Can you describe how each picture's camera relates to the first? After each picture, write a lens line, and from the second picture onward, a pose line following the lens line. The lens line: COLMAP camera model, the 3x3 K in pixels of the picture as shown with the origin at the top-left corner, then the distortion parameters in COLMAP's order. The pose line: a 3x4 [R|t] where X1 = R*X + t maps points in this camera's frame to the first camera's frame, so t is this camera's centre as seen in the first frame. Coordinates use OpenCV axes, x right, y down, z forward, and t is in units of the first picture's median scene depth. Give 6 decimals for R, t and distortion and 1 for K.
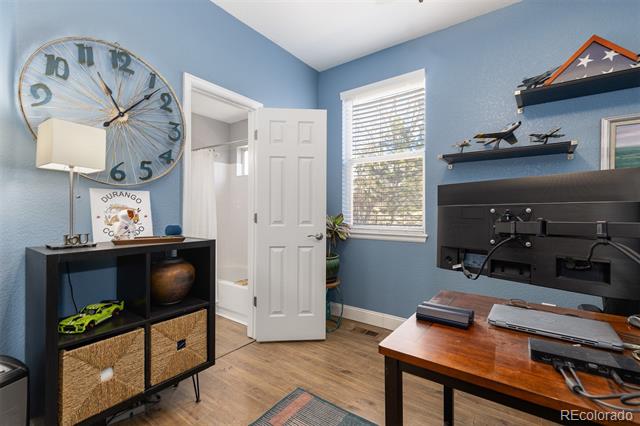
lens RADIAL K [[291.8, 0, 318.1], [0, 291.8, 211.9], [0, 0, 1]] dist [0.011153, -0.000874]
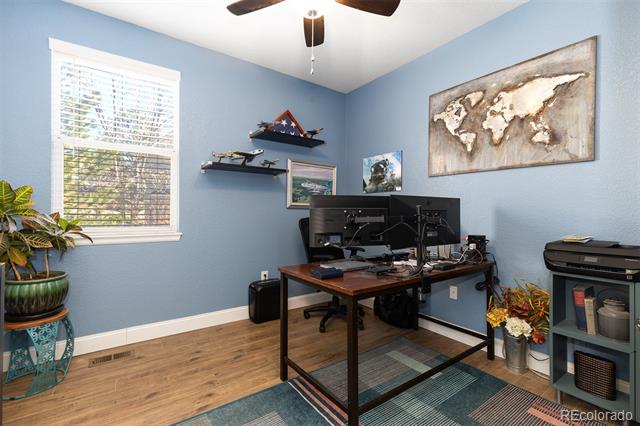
lens RADIAL K [[291.8, 0, 318.1], [0, 291.8, 211.9], [0, 0, 1]] dist [0.011153, -0.000874]
pose [[0.310842, 0.001987, 0.950460, -0.577526], [-0.006552, 0.999979, 0.000052, -0.000347], [-0.950439, -0.006243, 0.310848, 0.263024]]
